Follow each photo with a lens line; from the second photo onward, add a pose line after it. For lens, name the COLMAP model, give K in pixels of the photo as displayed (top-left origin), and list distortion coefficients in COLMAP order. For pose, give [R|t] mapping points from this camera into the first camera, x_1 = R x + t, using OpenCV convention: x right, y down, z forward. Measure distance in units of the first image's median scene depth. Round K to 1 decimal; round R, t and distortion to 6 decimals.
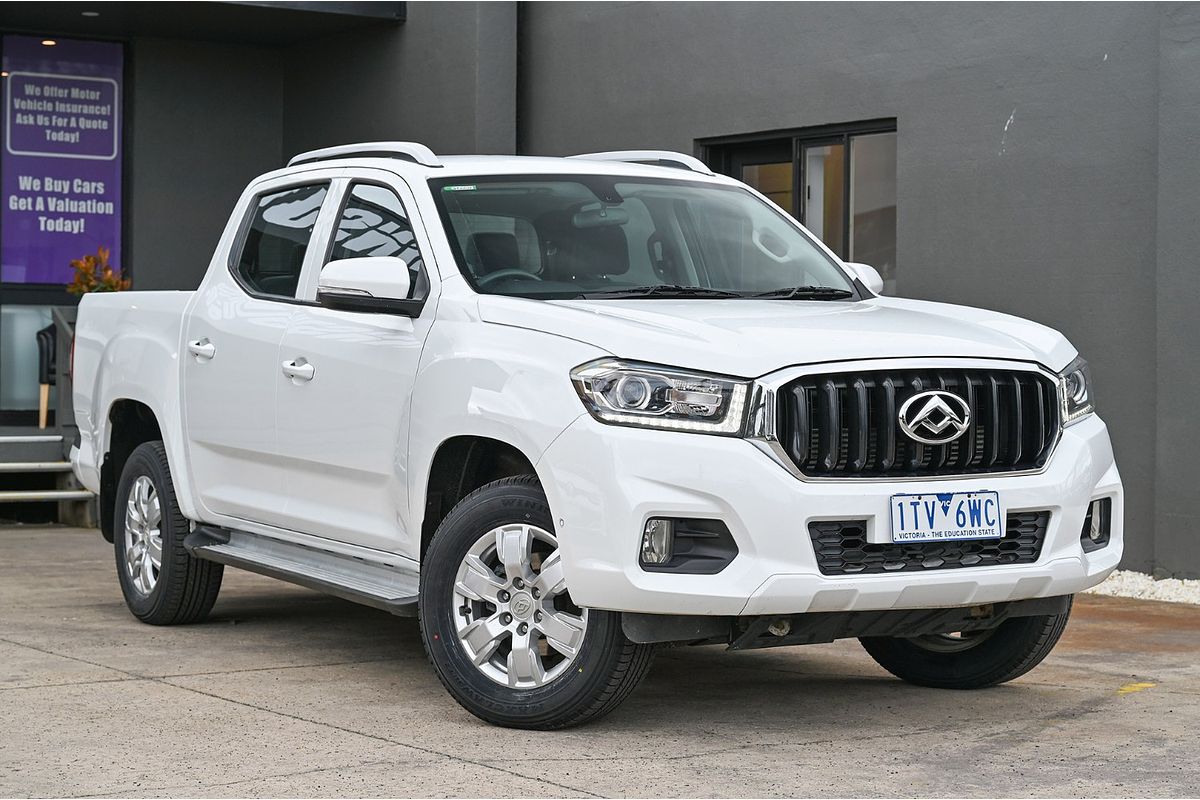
lens RADIAL K [[2296.3, 0, 600.0], [0, 2296.3, 400.0], [0, 0, 1]] dist [0.012726, 0.042536]
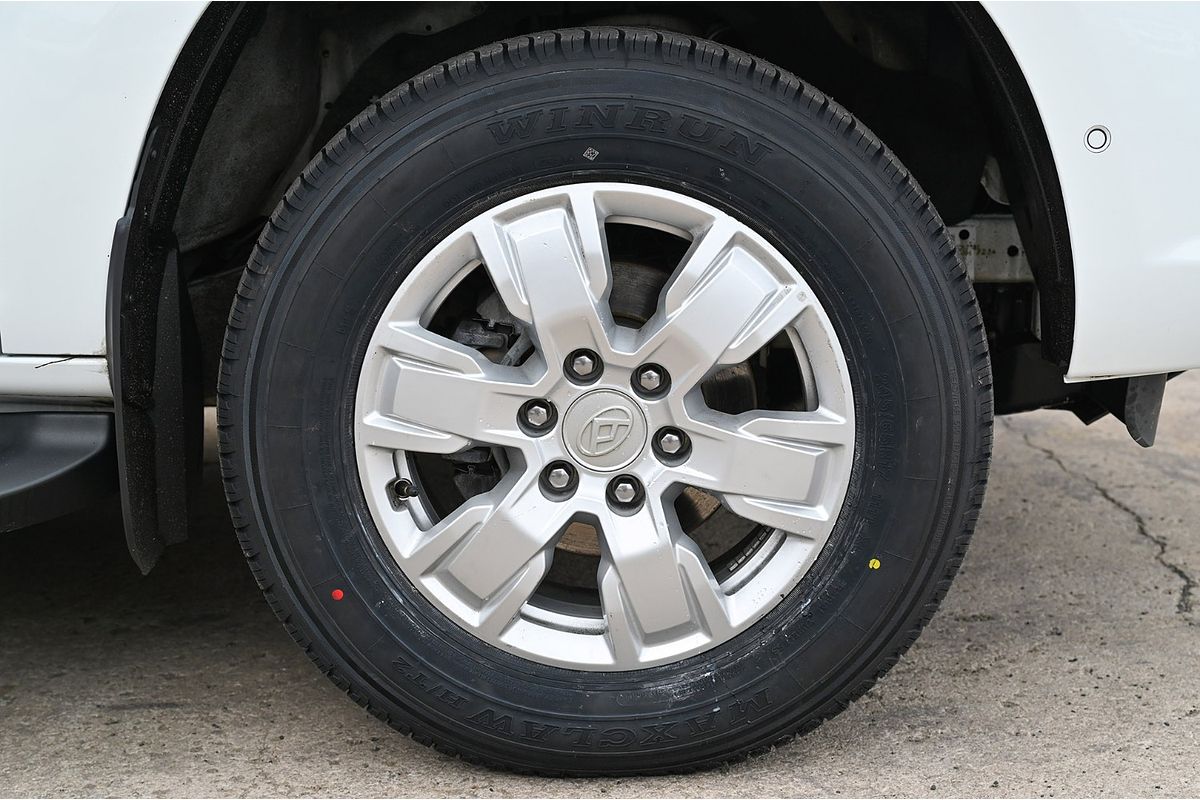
lens RADIAL K [[1898.2, 0, 600.0], [0, 1898.2, 400.0], [0, 0, 1]] dist [-0.013154, -0.012257]
pose [[0.830637, -0.269121, 0.487458, -0.176298], [0.191066, 0.960048, 0.204454, 0.030780], [-0.523006, -0.076690, 0.848872, 0.808112]]
